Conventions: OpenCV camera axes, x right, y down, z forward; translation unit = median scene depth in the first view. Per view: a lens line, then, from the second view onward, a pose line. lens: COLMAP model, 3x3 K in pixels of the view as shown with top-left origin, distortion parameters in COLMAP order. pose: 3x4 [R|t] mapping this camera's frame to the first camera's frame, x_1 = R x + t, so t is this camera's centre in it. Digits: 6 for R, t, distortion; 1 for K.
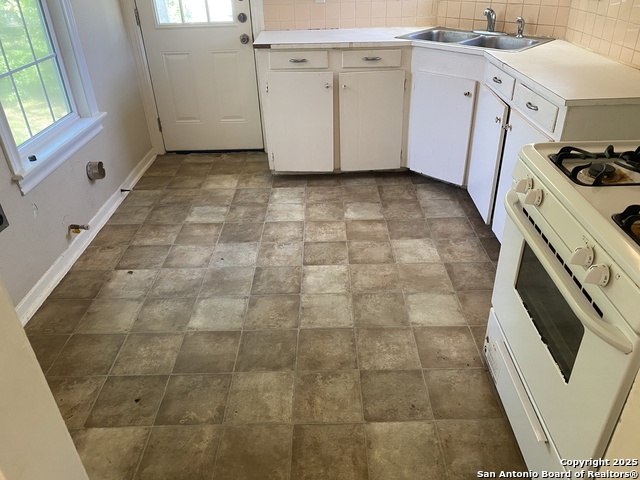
lens RADIAL K [[494.5, 0, 321.4], [0, 494.5, 239.6], [0, 0, 1]] dist [0.003050, 0.000979]
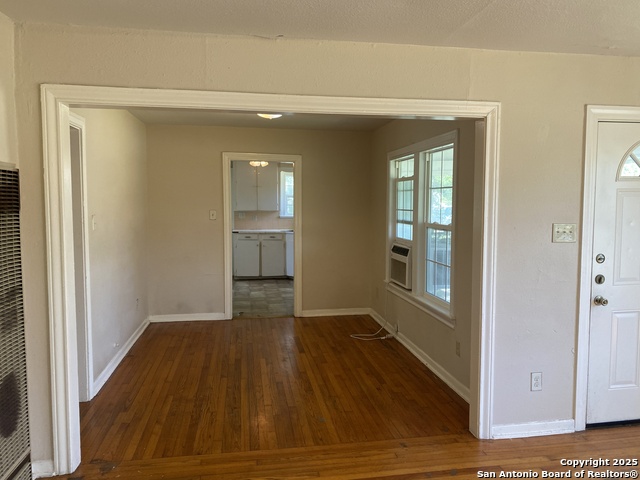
lens RADIAL K [[494.5, 0, 320.9], [0, 494.5, 238.0], [0, 0, 1]] dist [0.003050, 0.000979]
pose [[0.988076, 0.026302, 0.151704, -0.061714], [0.044407, 0.894749, -0.444357, 0.963344], [-0.147424, 0.445795, 0.882912, -1.647579]]
